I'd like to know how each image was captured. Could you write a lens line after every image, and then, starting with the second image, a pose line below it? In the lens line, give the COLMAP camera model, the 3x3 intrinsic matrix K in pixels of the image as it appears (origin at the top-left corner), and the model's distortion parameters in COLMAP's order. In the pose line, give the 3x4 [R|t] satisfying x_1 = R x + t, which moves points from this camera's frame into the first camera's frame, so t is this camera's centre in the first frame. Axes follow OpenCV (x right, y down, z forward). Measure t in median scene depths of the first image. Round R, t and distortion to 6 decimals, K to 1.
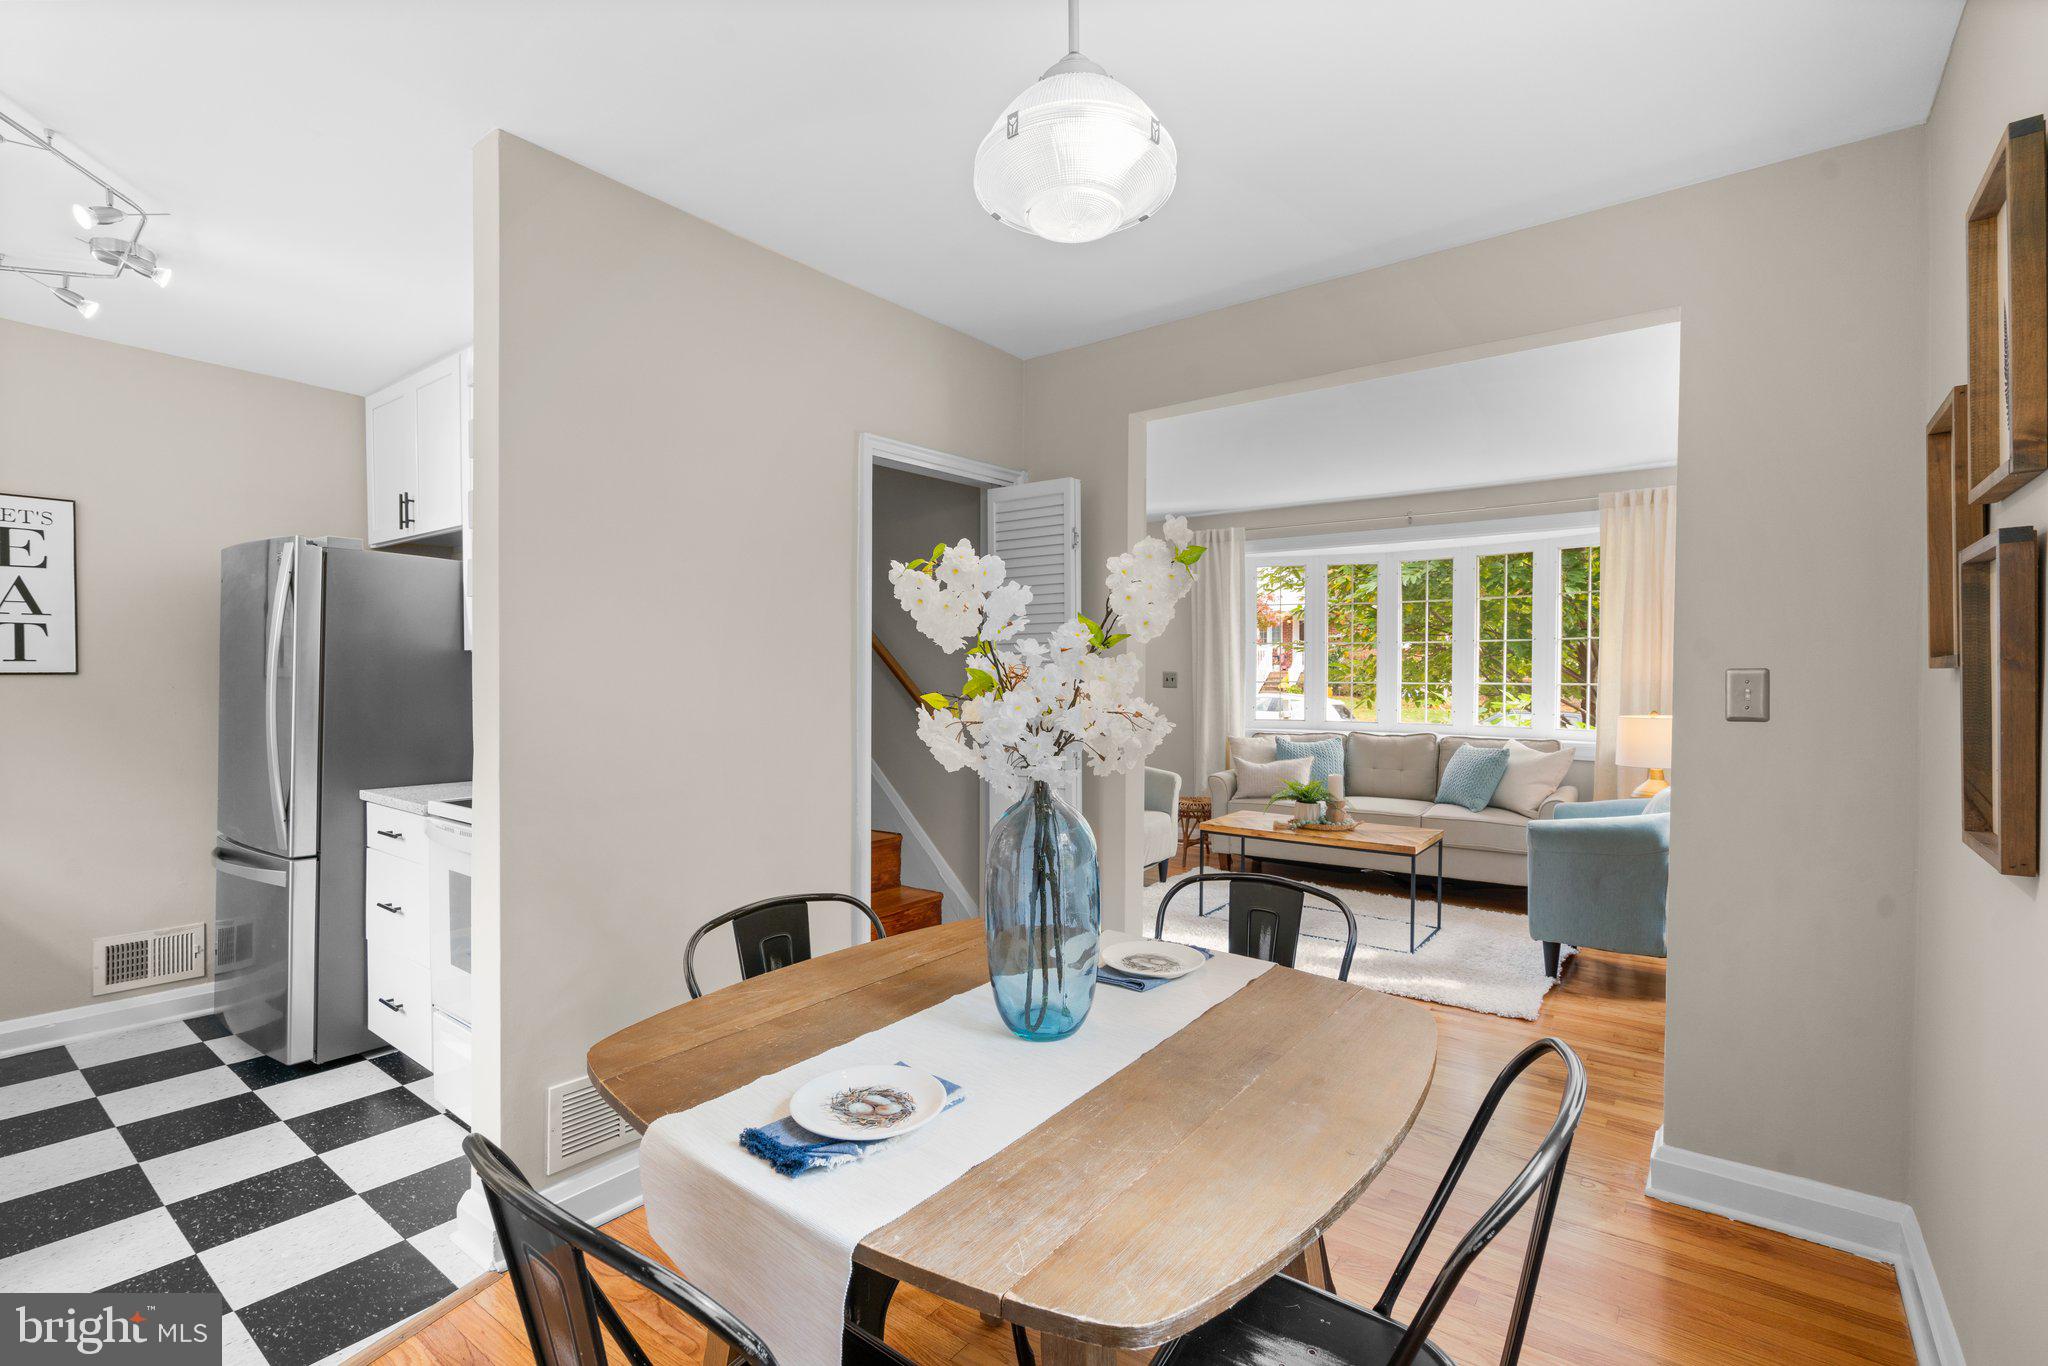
lens RADIAL K [[936.7, 0, 1023.3], [0, 936.7, 684.5], [0, 0, 1]] dist [-0.010291, 0.003760]
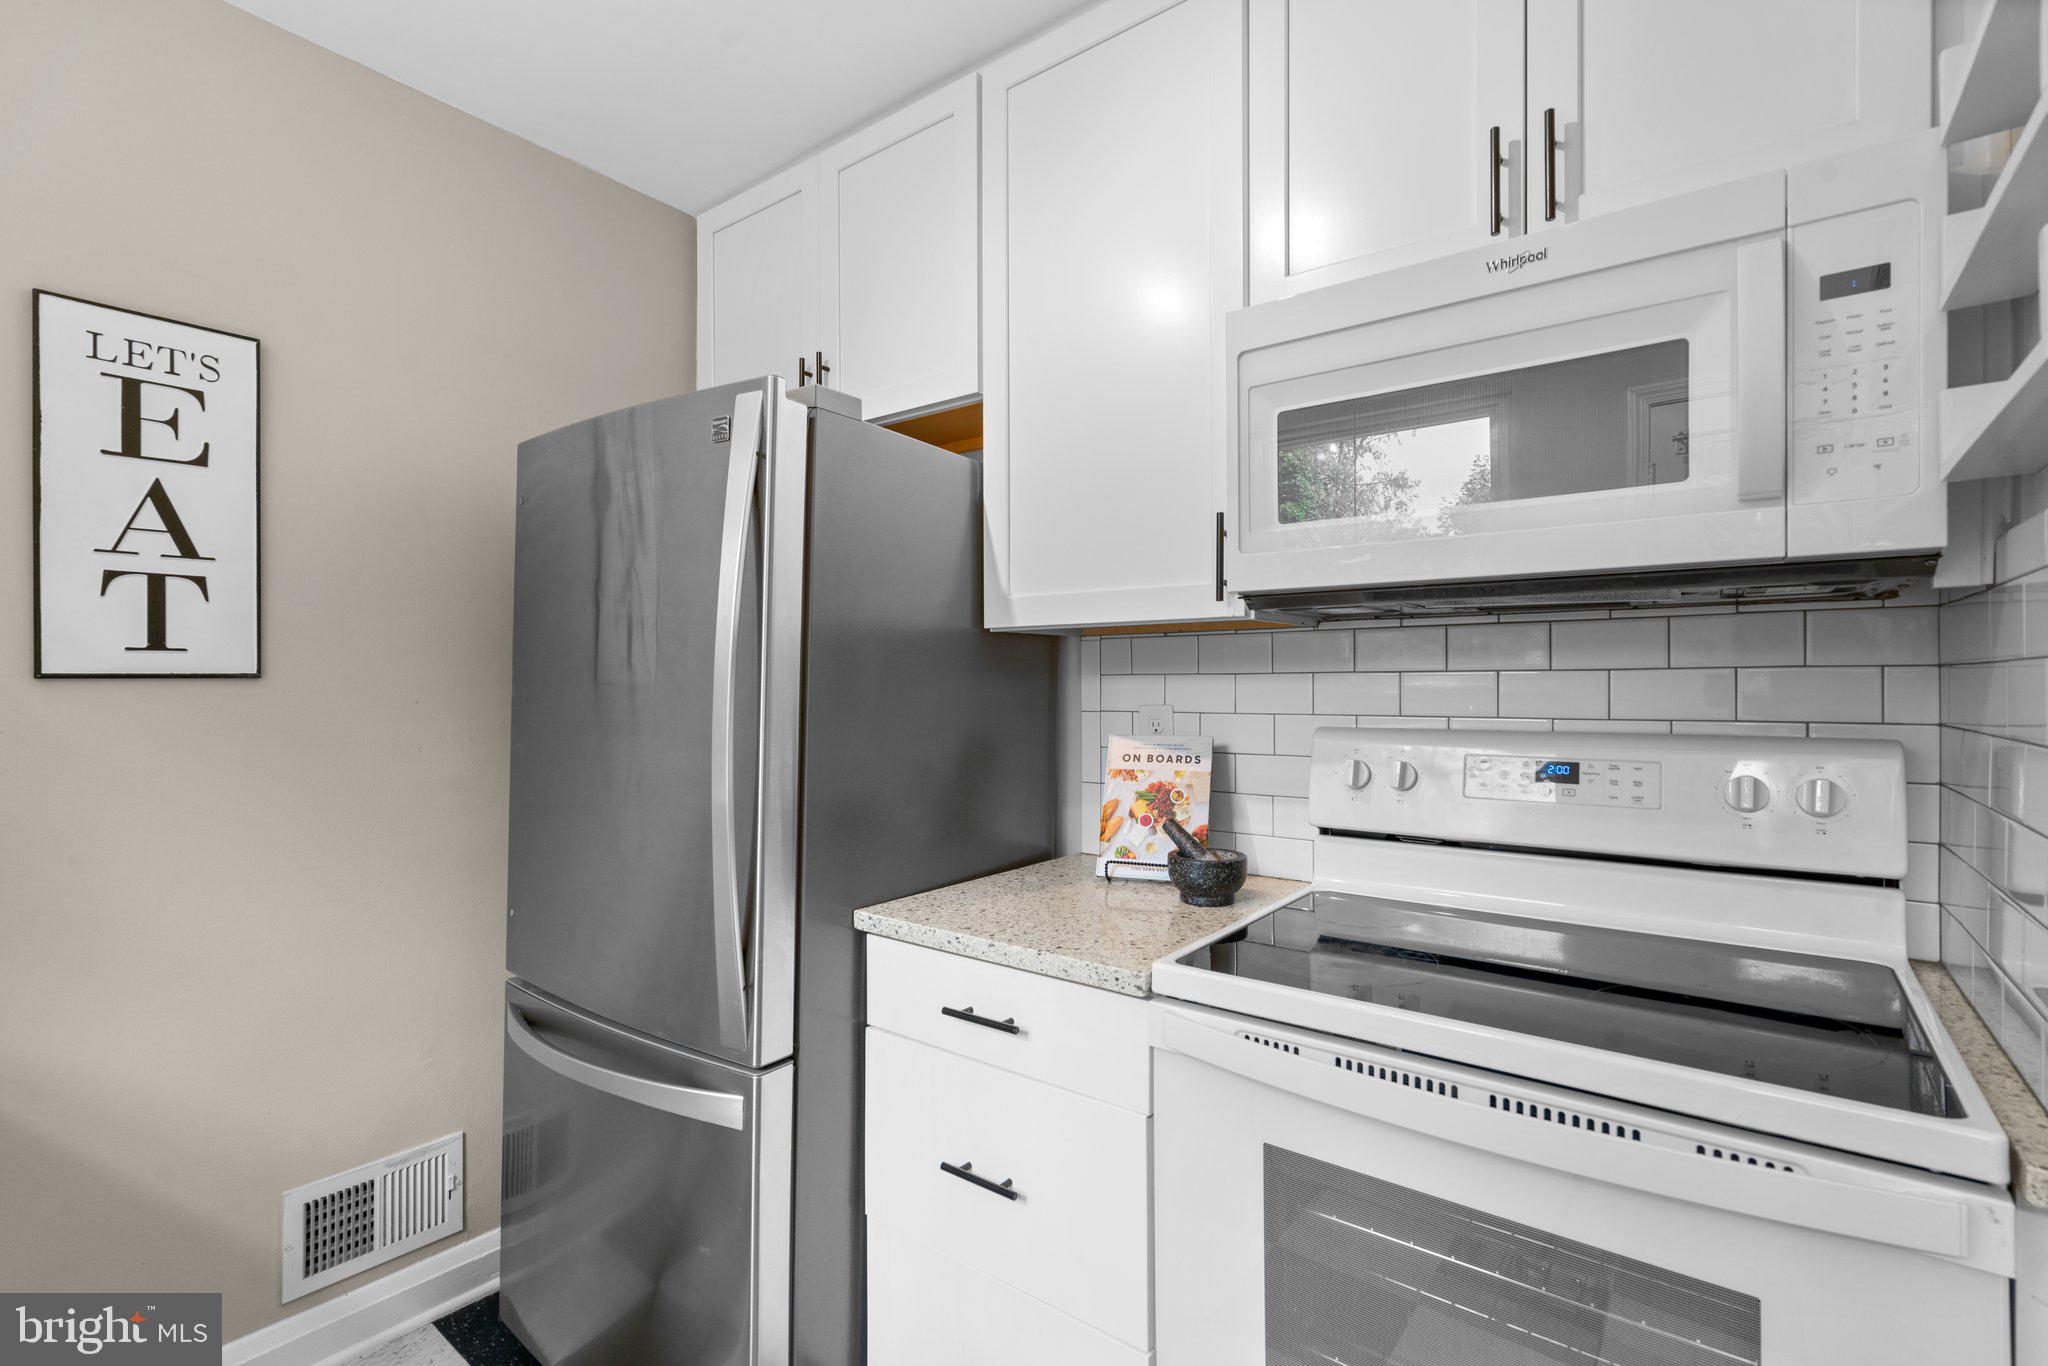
lens RADIAL K [[936.7, 0, 1034.7], [0, 936.7, 674.1], [0, 0, 1]] dist [-0.010291, 0.003760]
pose [[0.999972, -0.006308, 0.003930, -0.608854], [0.006376, 0.999829, -0.017333, -0.001056], [-0.003820, 0.017358, 0.999842, 0.499146]]
